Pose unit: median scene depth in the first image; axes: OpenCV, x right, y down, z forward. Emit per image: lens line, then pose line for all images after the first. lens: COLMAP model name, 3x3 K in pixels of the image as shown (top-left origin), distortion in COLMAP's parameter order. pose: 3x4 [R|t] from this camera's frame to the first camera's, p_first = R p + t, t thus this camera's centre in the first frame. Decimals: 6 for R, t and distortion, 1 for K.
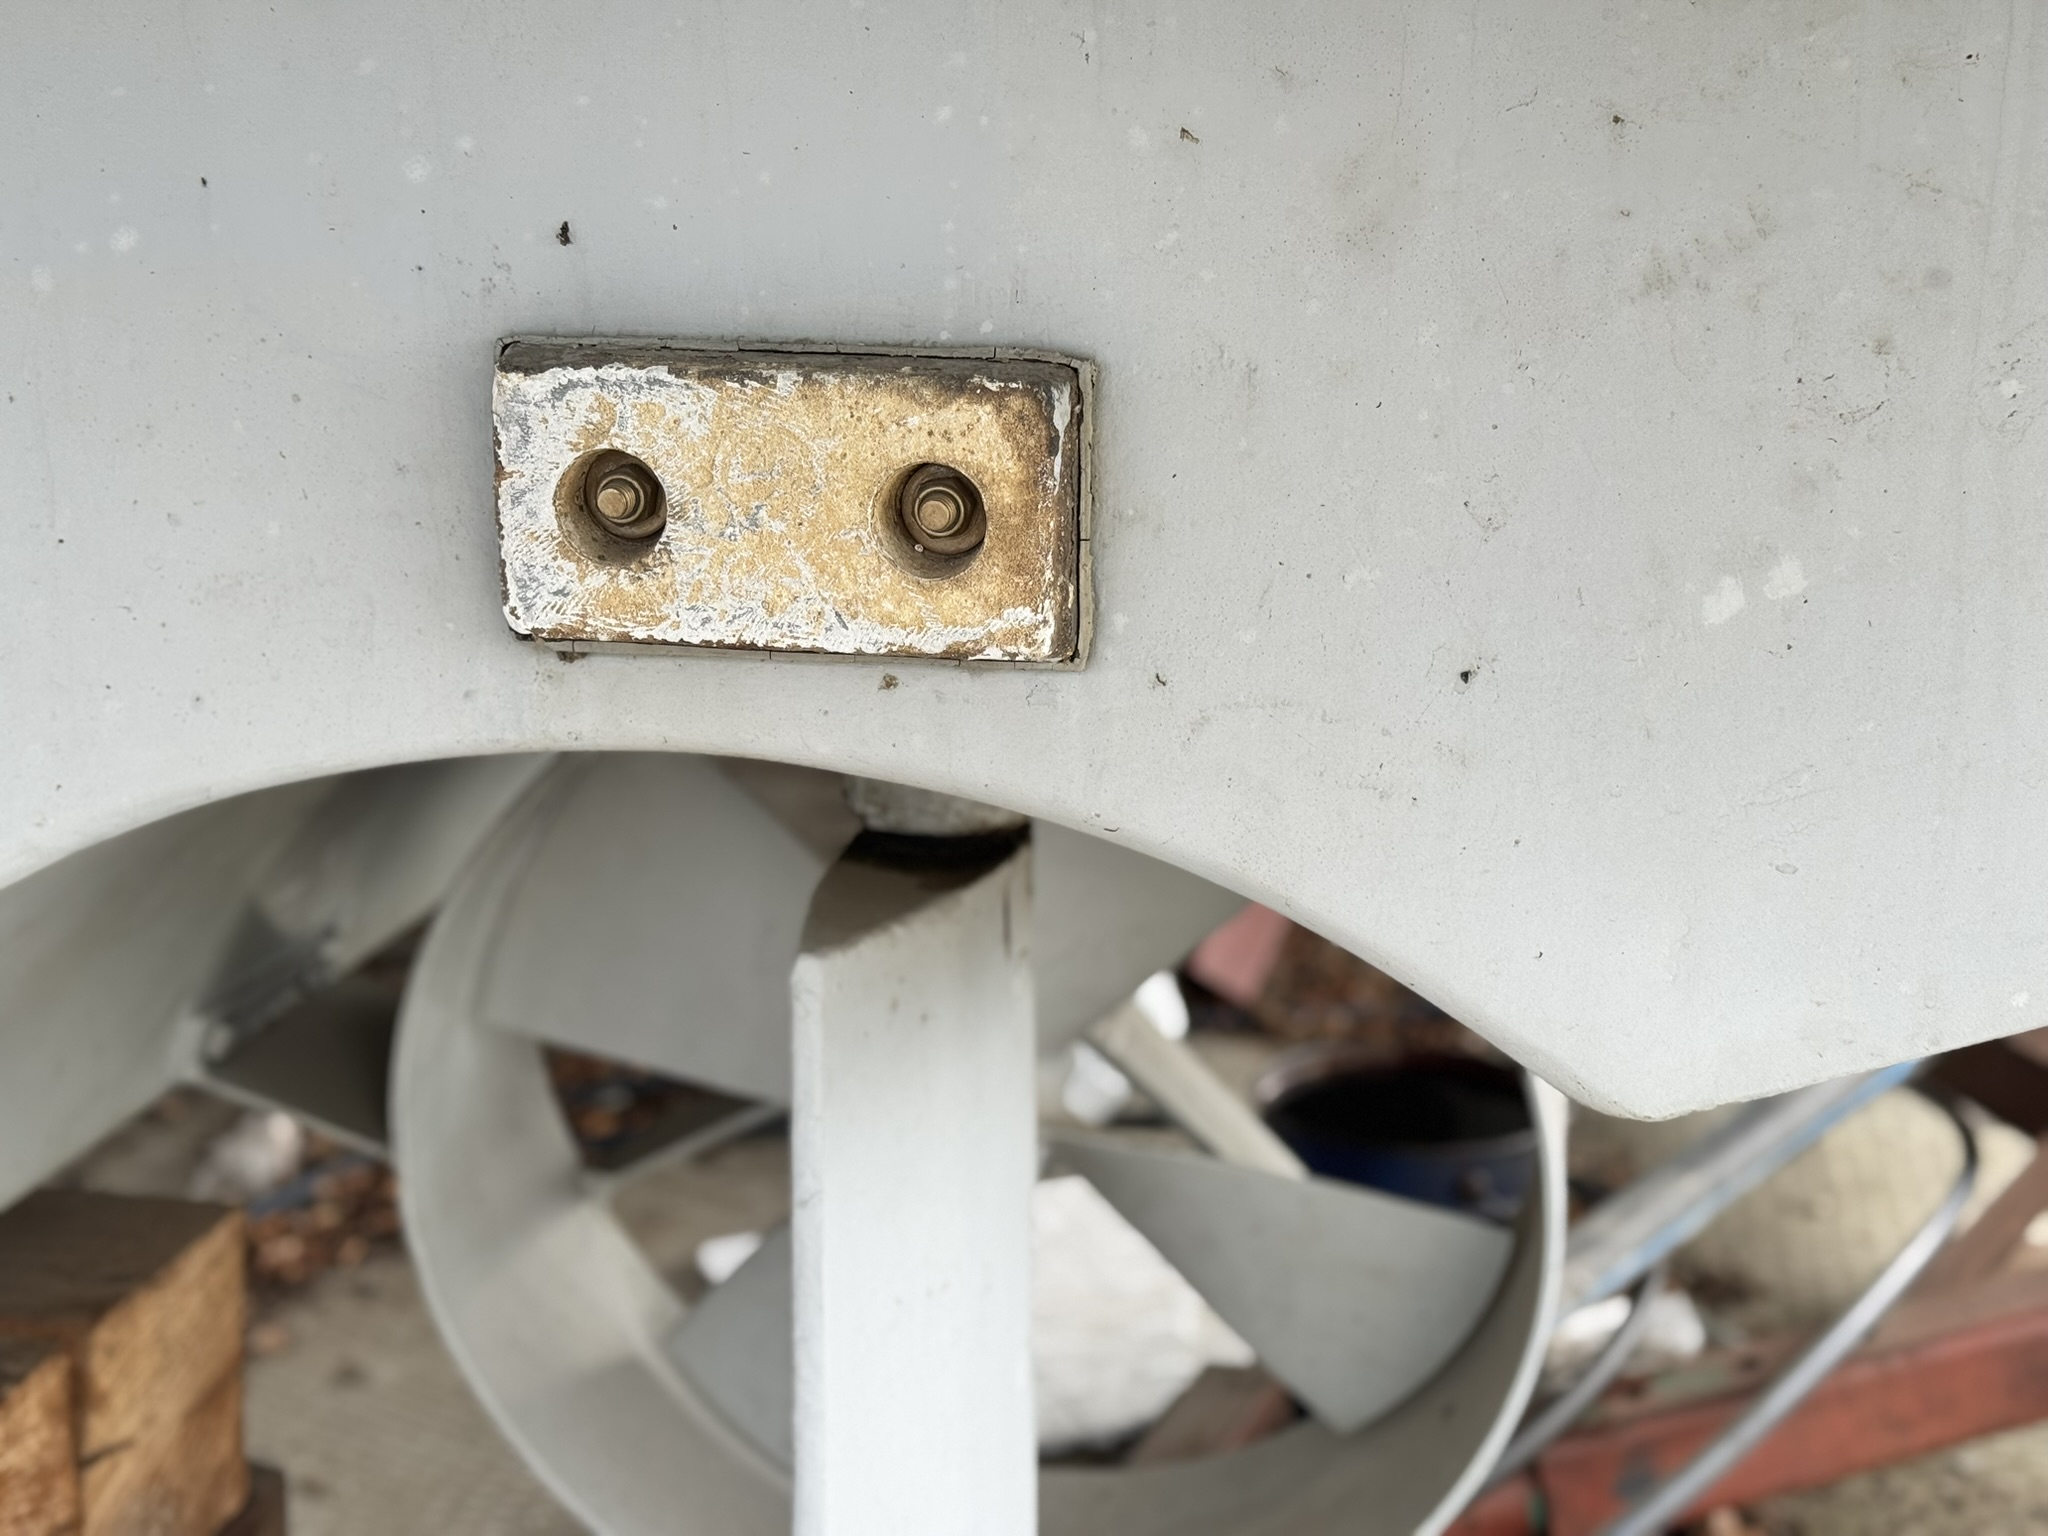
lens RADIAL K [[2954.4, 0, 1028.2], [0, 2954.4, 775.0], [0, 0, 1]] dist [0.084175, 0.000000]
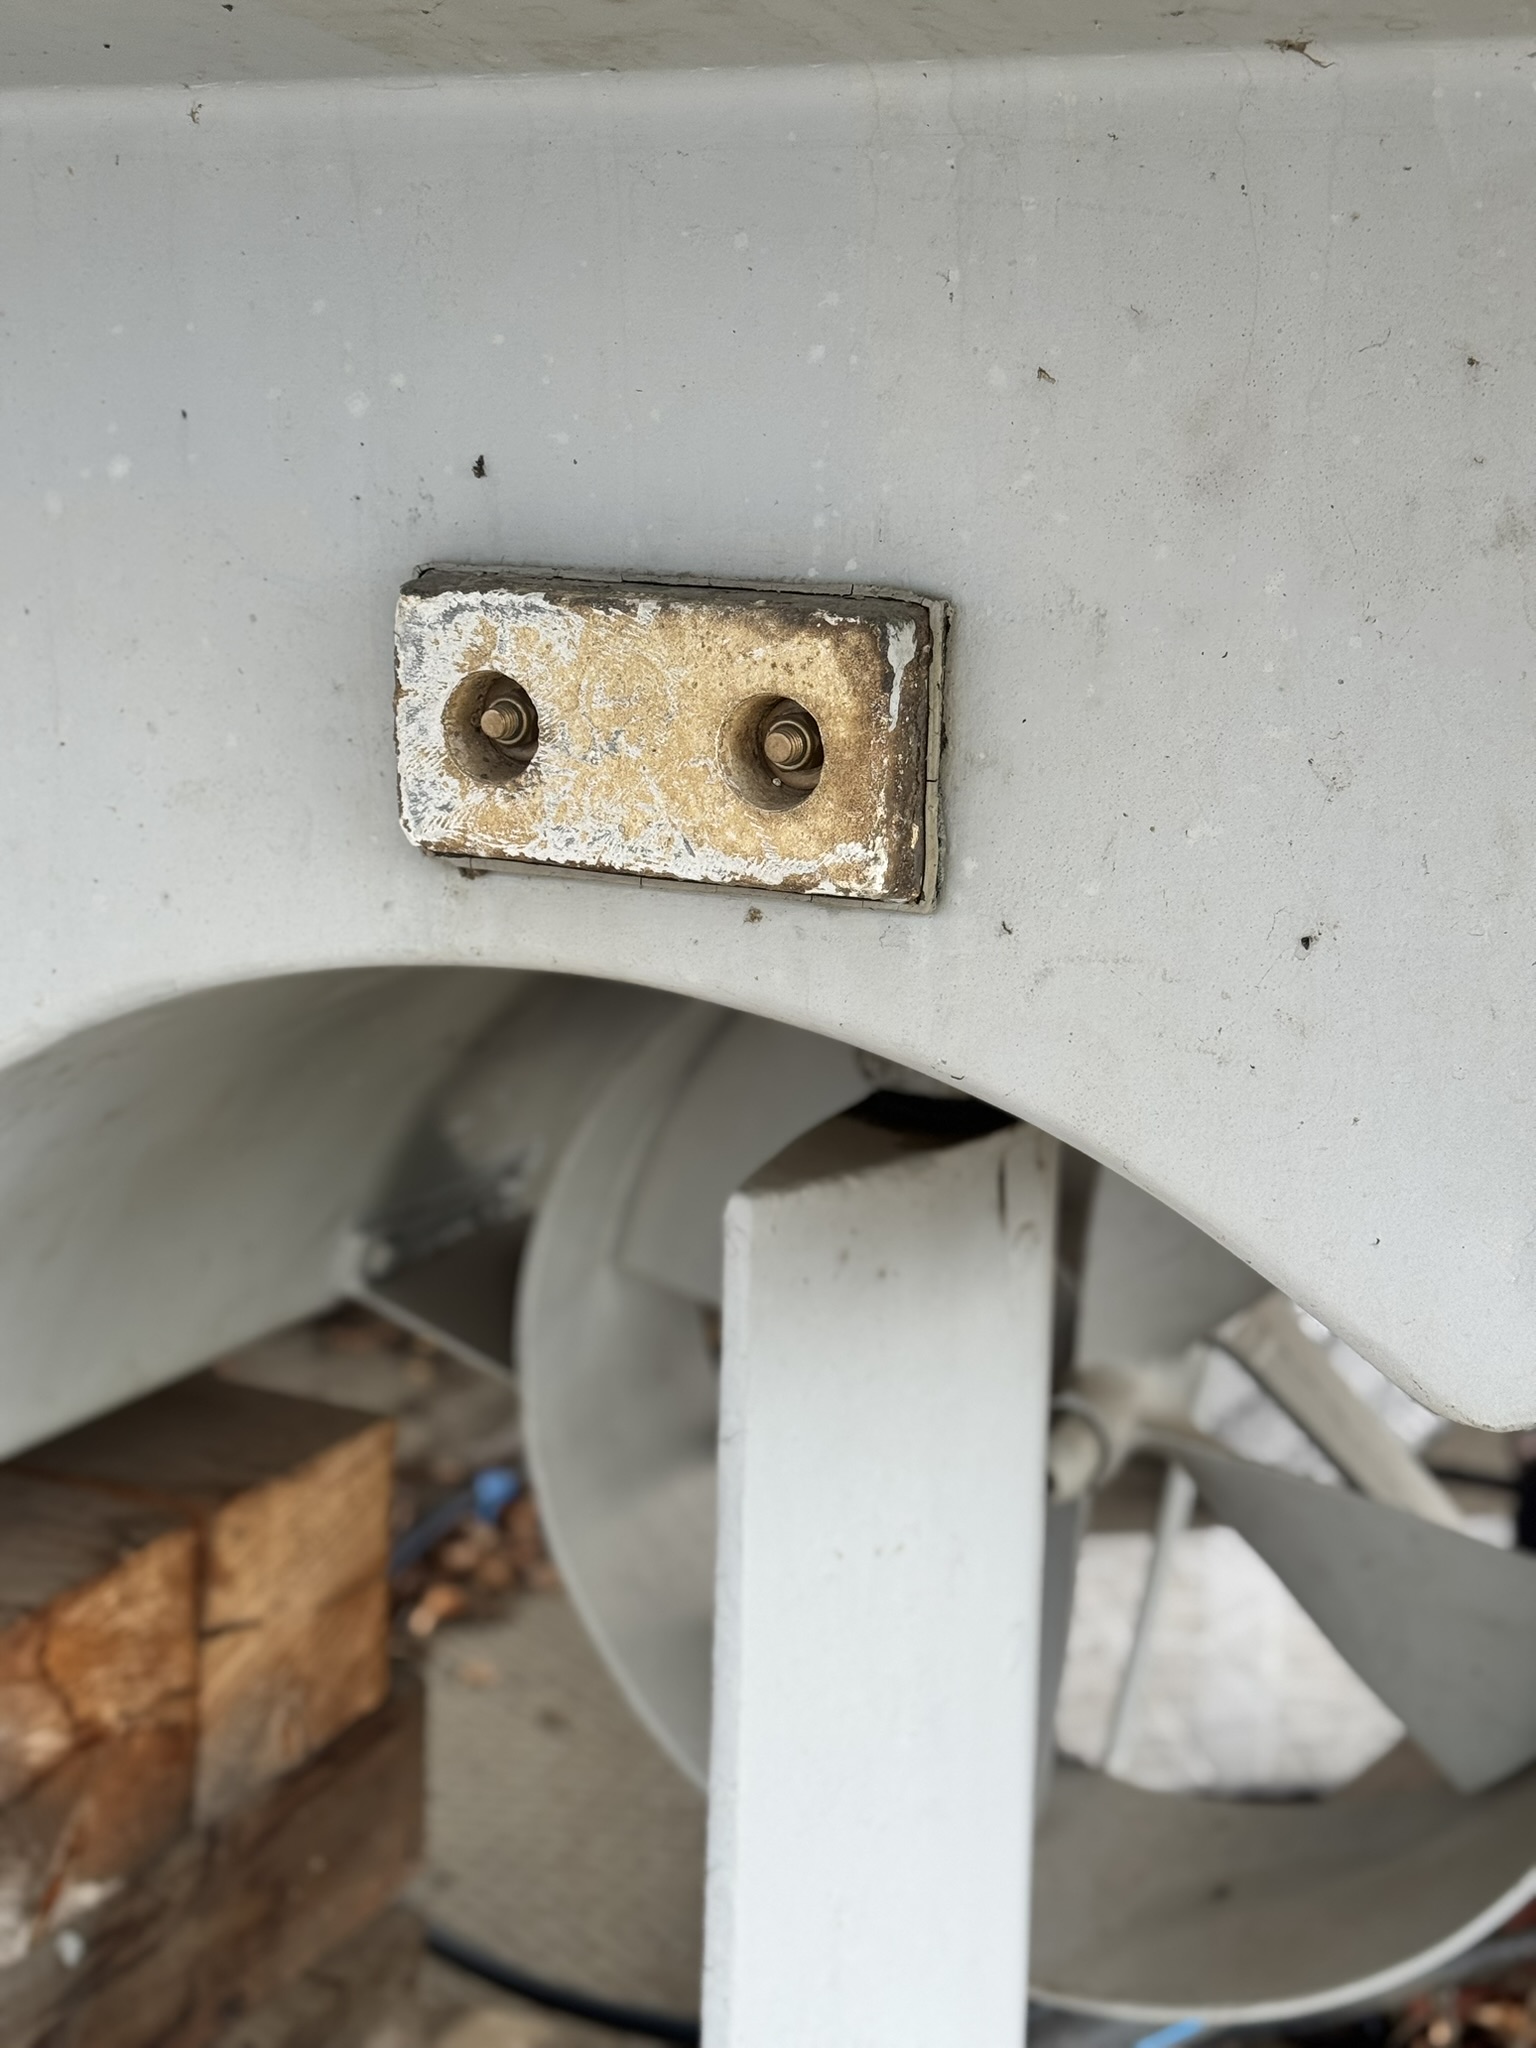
lens RADIAL K [[2954.4, 0, 773.3], [0, 2954.4, 1017.0], [0, 0, 1]] dist [0.084175, 0.000000]
pose [[0.960351, 0.071333, -0.269513, 0.240929], [-0.079837, 0.996593, -0.020709, 0.024353], [0.267118, 0.041405, 0.962774, 0.031445]]
